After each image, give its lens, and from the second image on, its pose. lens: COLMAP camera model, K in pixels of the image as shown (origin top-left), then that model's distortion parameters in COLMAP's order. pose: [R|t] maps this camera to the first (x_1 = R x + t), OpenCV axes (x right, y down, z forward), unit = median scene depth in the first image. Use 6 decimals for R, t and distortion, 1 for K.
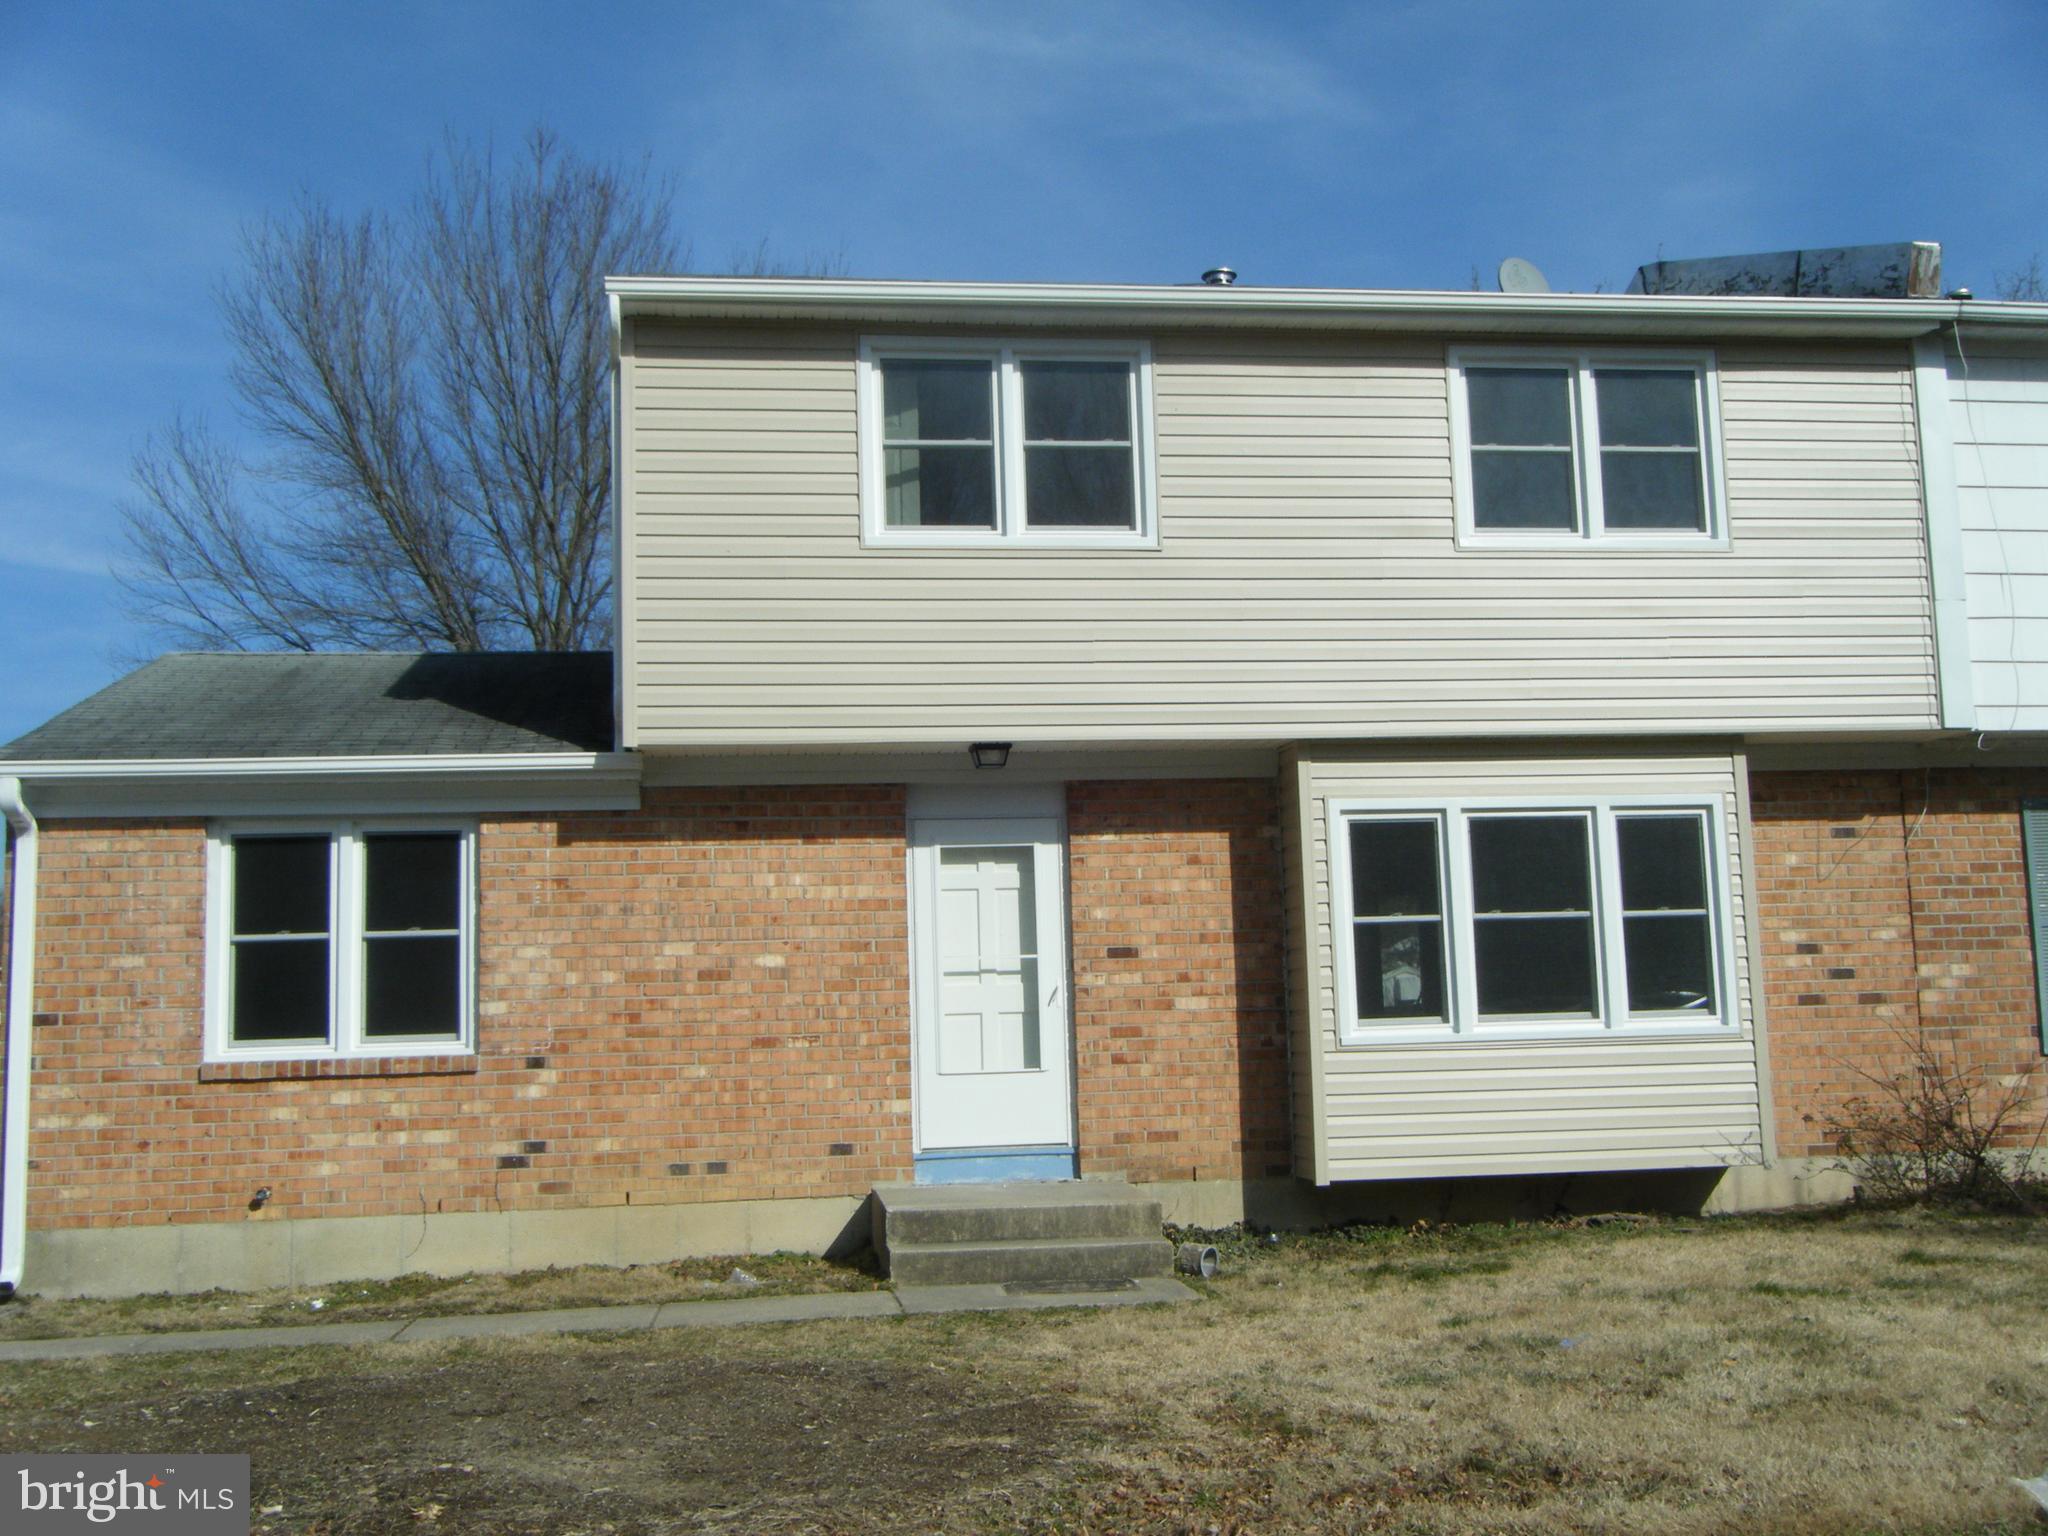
lens RADIAL K [[2156.2, 0, 1030.2], [0, 2156.2, 770.1], [0, 0, 1]] dist [0.004773, -0.001645]
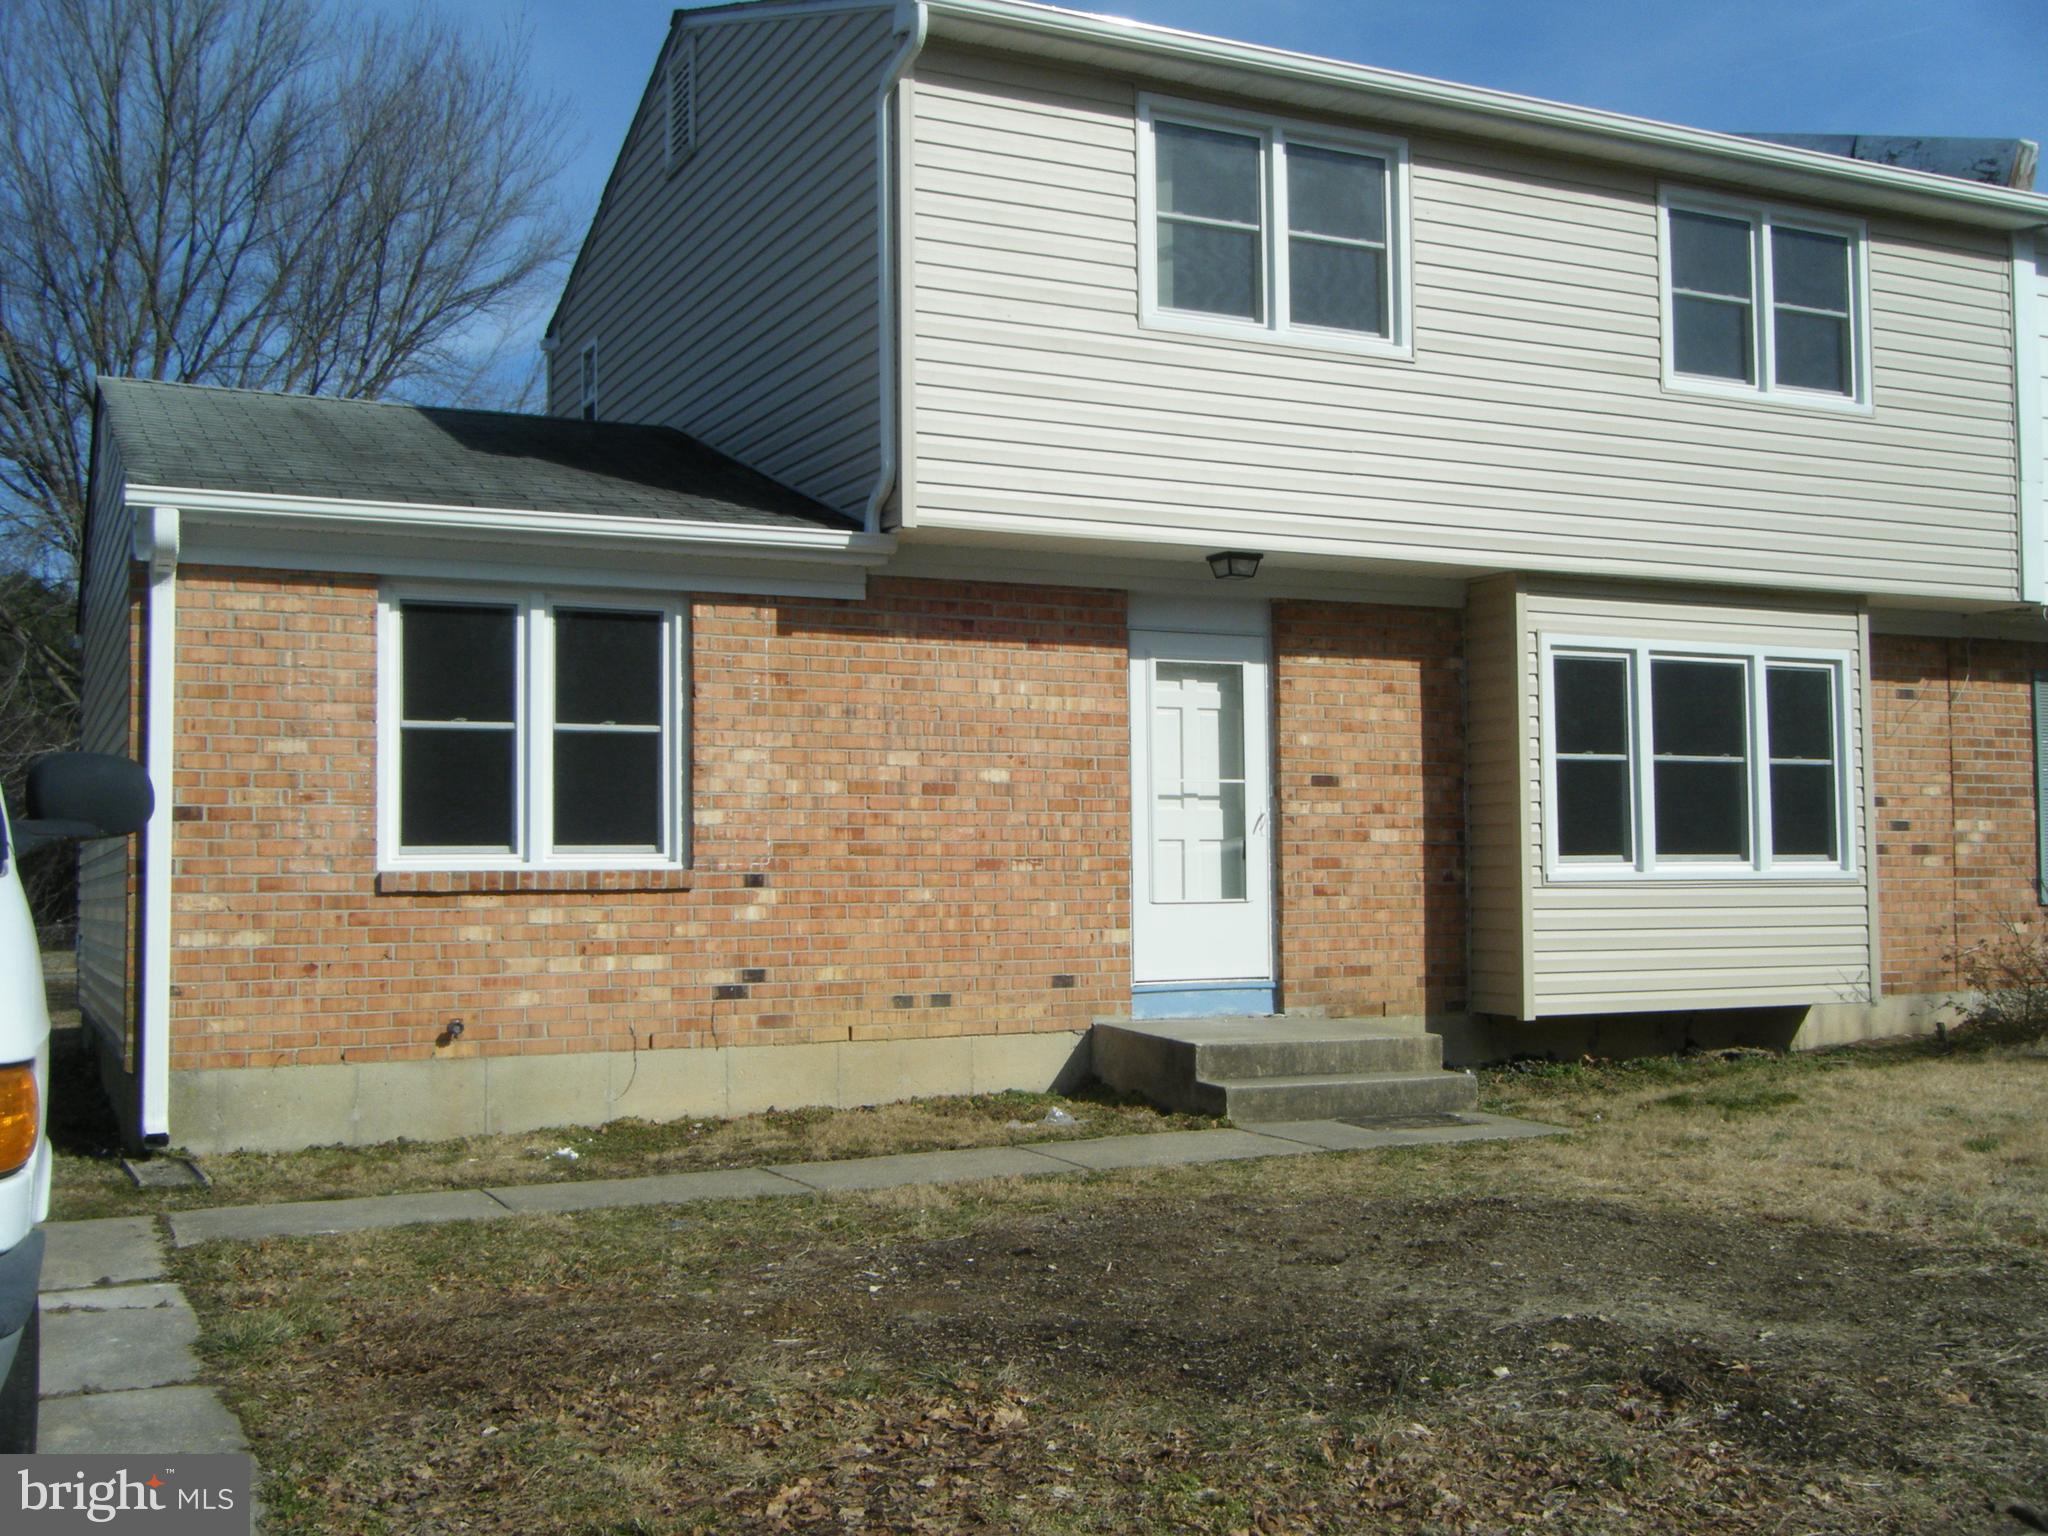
lens RADIAL K [[2156.2, 0, 1030.2], [0, 2156.2, 770.1], [0, 0, 1]] dist [0.004773, -0.001645]
pose [[0.949080, 0.038007, 0.312734, -0.392163], [-0.058678, 0.996651, 0.056950, 0.033576], [-0.309522, -0.072400, 0.948132, 0.132784]]
